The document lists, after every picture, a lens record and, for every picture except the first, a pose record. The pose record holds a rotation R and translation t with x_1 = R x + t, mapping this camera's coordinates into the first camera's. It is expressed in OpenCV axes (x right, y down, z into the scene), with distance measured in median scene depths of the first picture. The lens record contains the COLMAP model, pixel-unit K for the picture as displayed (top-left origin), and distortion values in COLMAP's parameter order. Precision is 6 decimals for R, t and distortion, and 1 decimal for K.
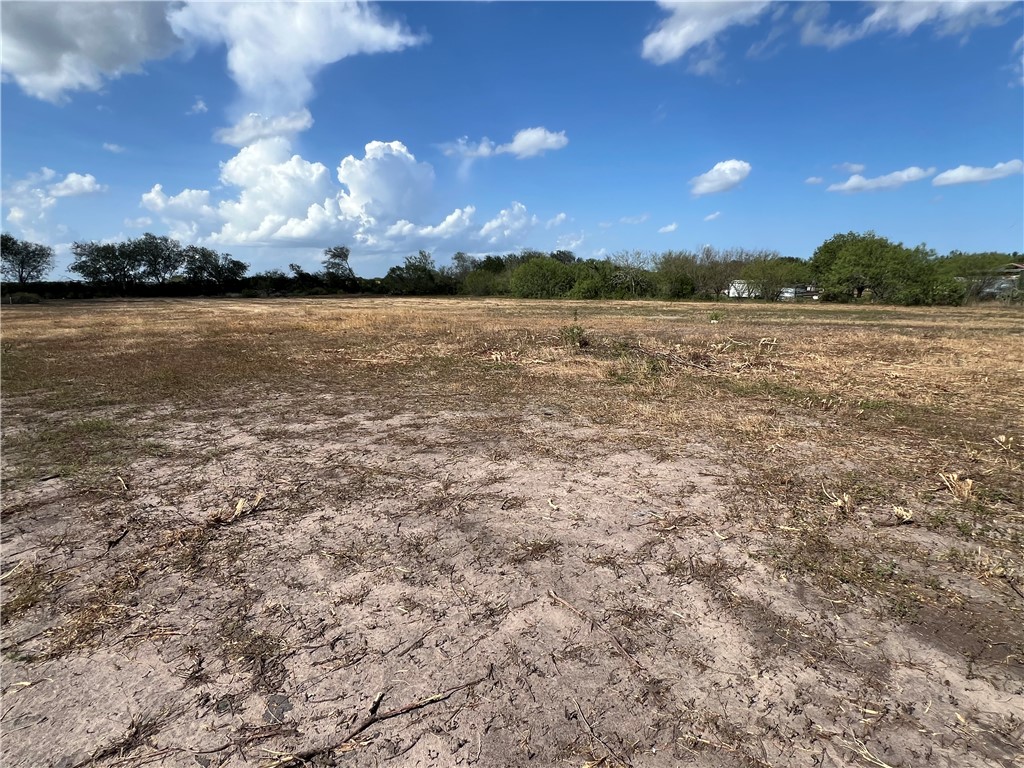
lens RADIAL K [[524.9, 0, 507.6], [0, 524.9, 383.8], [0, 0, 1]] dist [-0.008522, 0.001952]
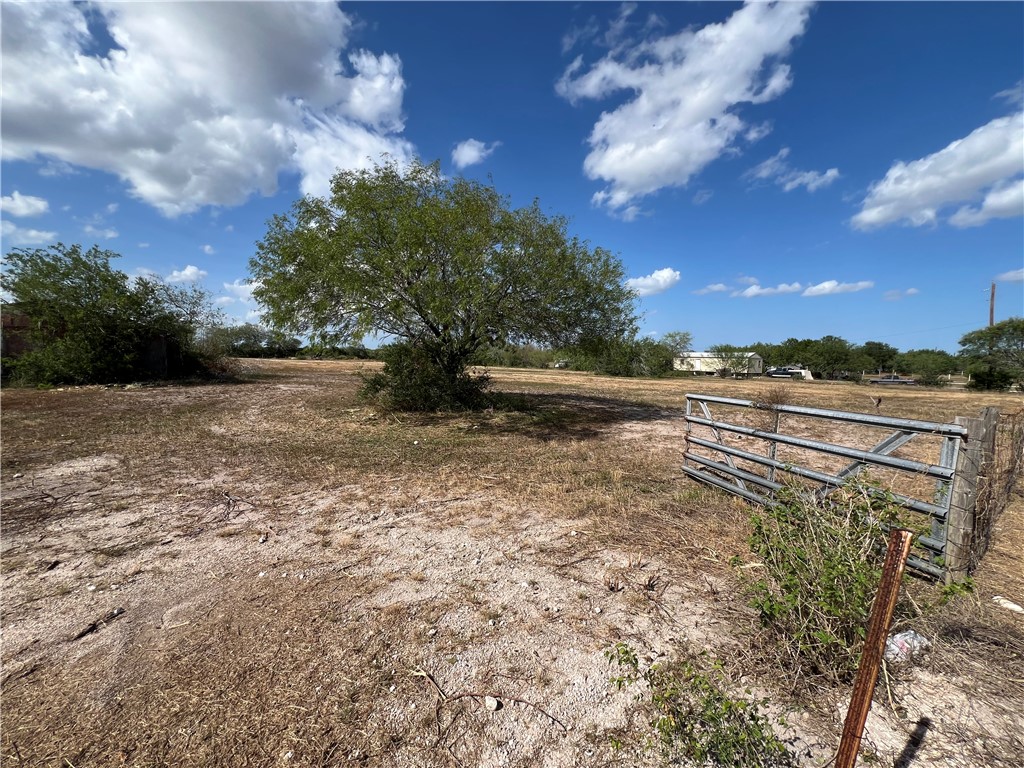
lens RADIAL K [[411.9, 0, 509.6], [0, 411.9, 390.3], [0, 0, 1]] dist [-0.005832, 0.002416]
pose [[0.999565, 0.028530, 0.007410, 0.086400], [-0.027574, 0.993878, -0.106984, 0.028598], [-0.010417, 0.106733, 0.994233, -0.163325]]
